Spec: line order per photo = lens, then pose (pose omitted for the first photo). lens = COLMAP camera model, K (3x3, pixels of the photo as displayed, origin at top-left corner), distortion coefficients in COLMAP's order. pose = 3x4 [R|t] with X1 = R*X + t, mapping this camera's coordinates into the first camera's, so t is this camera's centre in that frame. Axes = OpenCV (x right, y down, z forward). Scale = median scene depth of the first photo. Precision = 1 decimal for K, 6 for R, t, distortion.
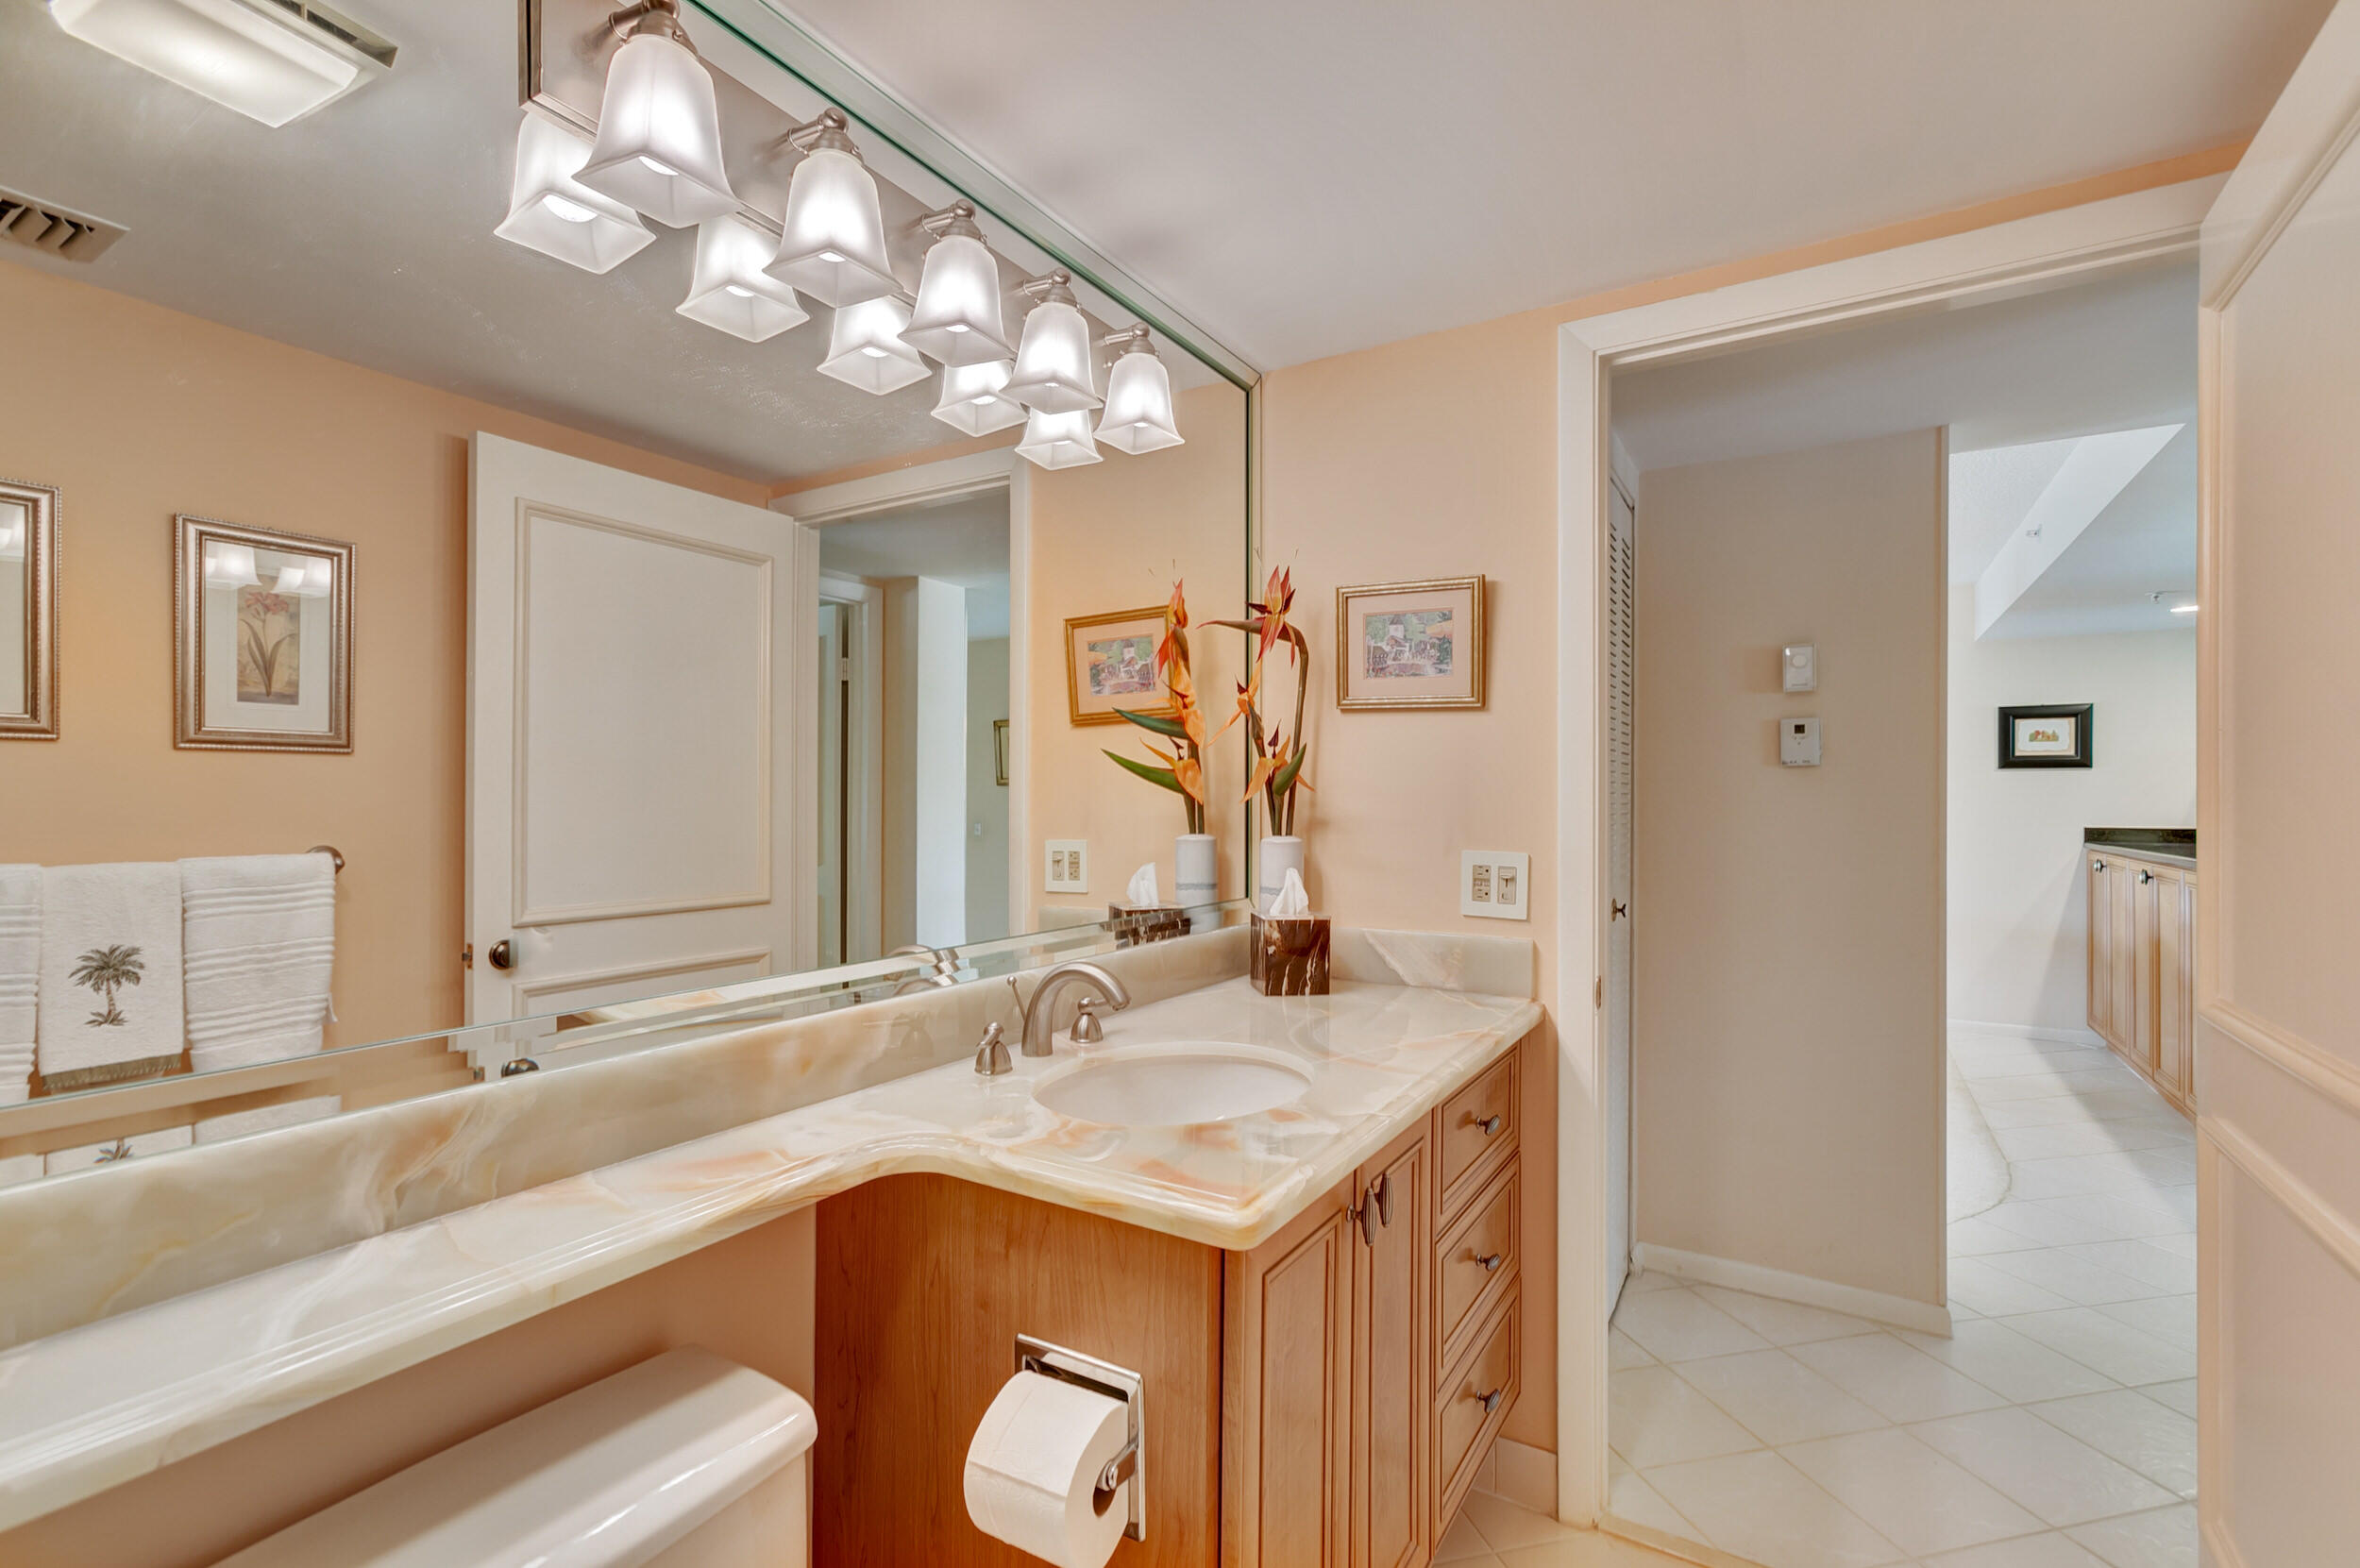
lens RADIAL K [[1052.1, 0, 1169.4], [0, 1052.1, 779.6], [0, 0, 1]] dist [-0.013279, 0.013312]
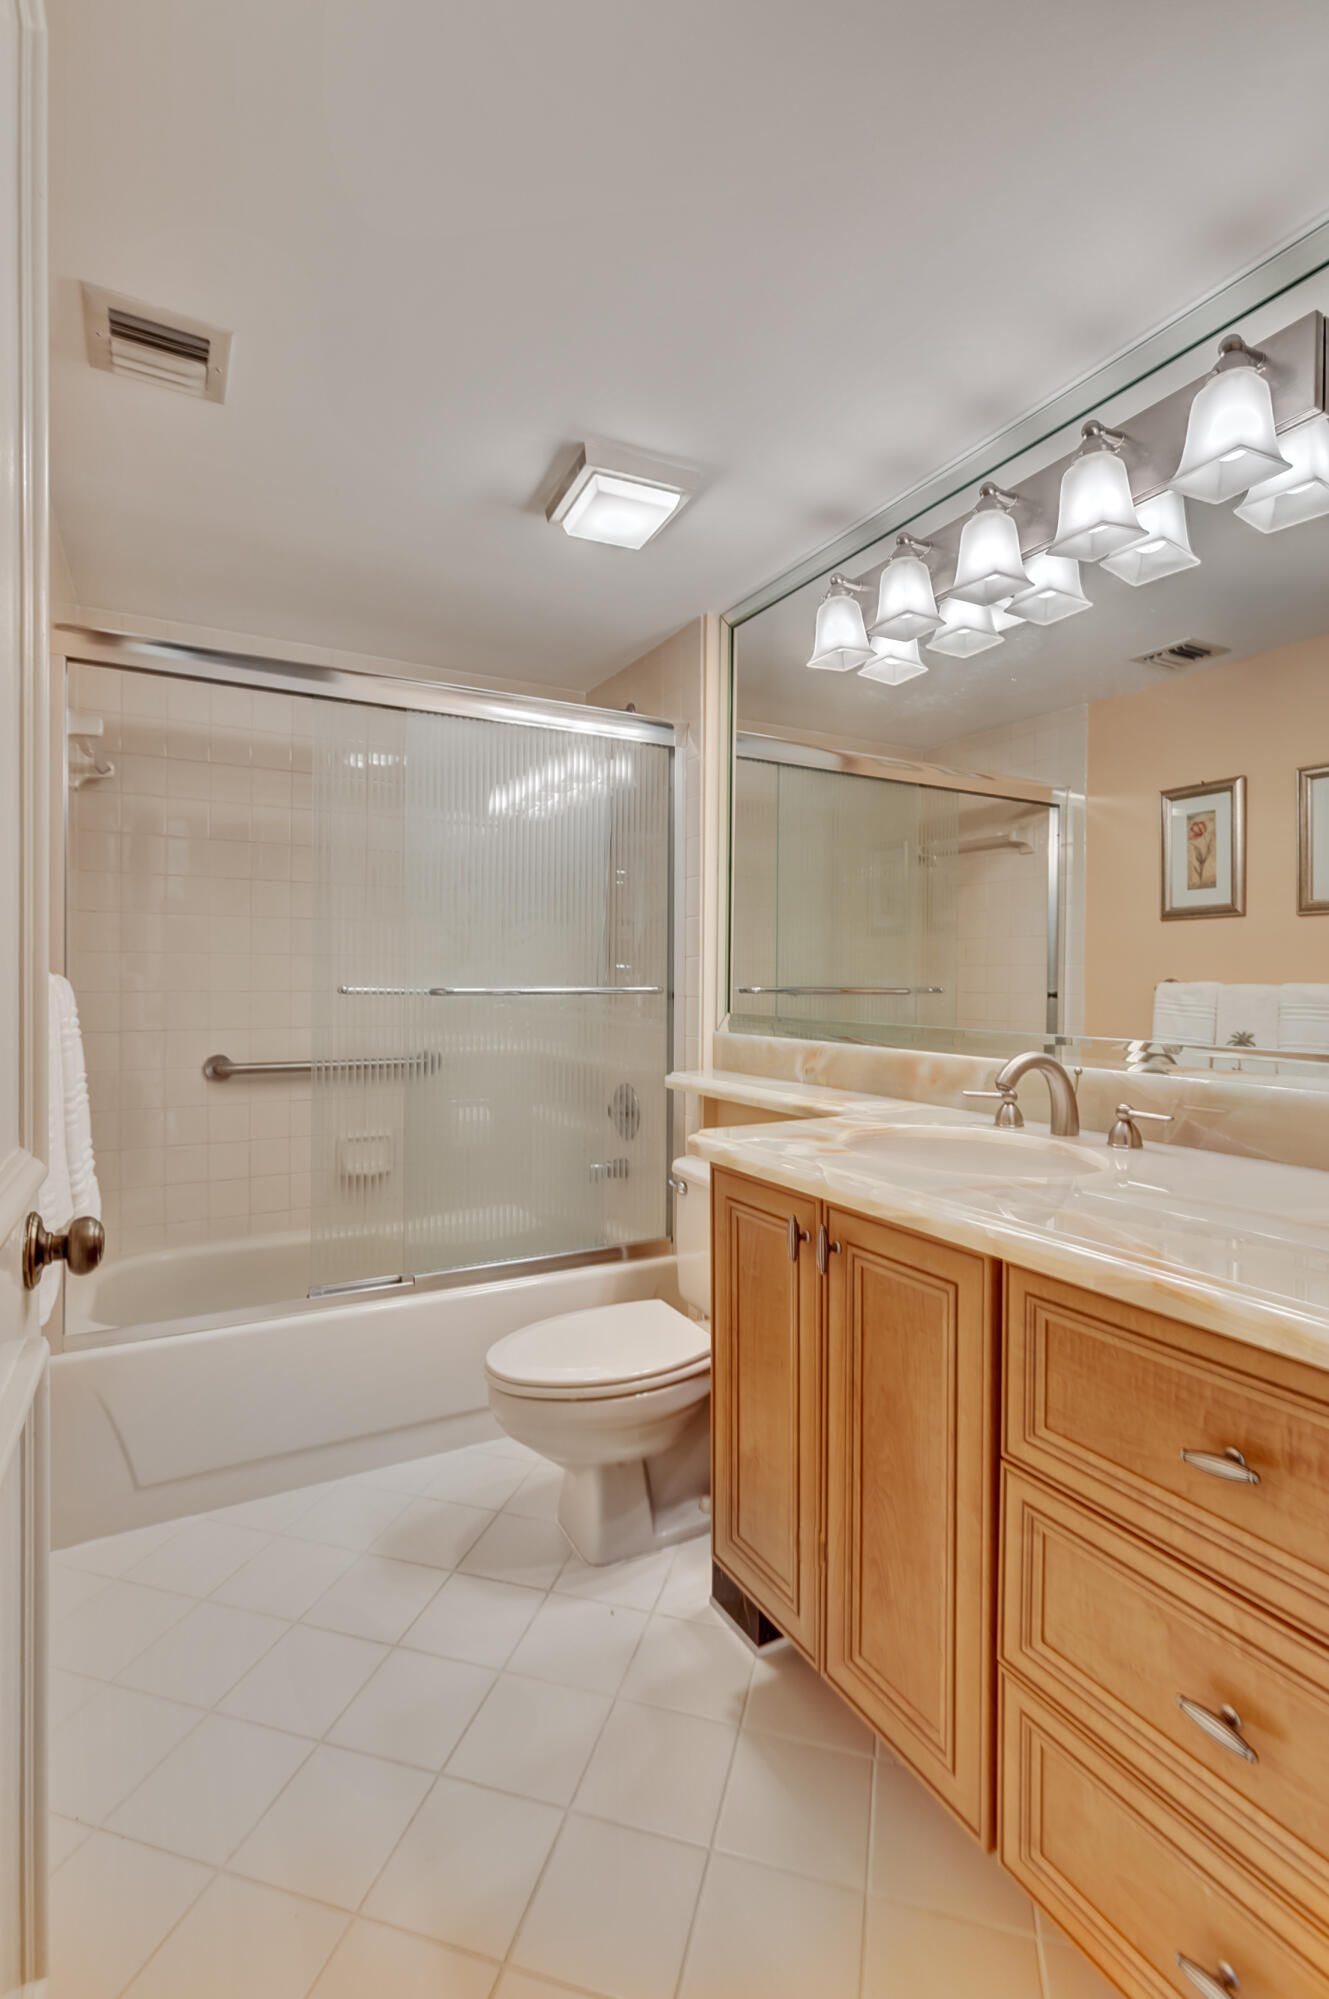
lens RADIAL K [[891.2, 0, 667.5], [0, 891.2, 988.1], [0, 0, 1]] dist [-0.013279, 0.013312]
pose [[-0.471937, 0.007948, -0.881597, 0.847079], [0.009730, 0.999945, 0.003806, 0.076512], [0.881579, -0.006782, -0.471988, 0.941625]]
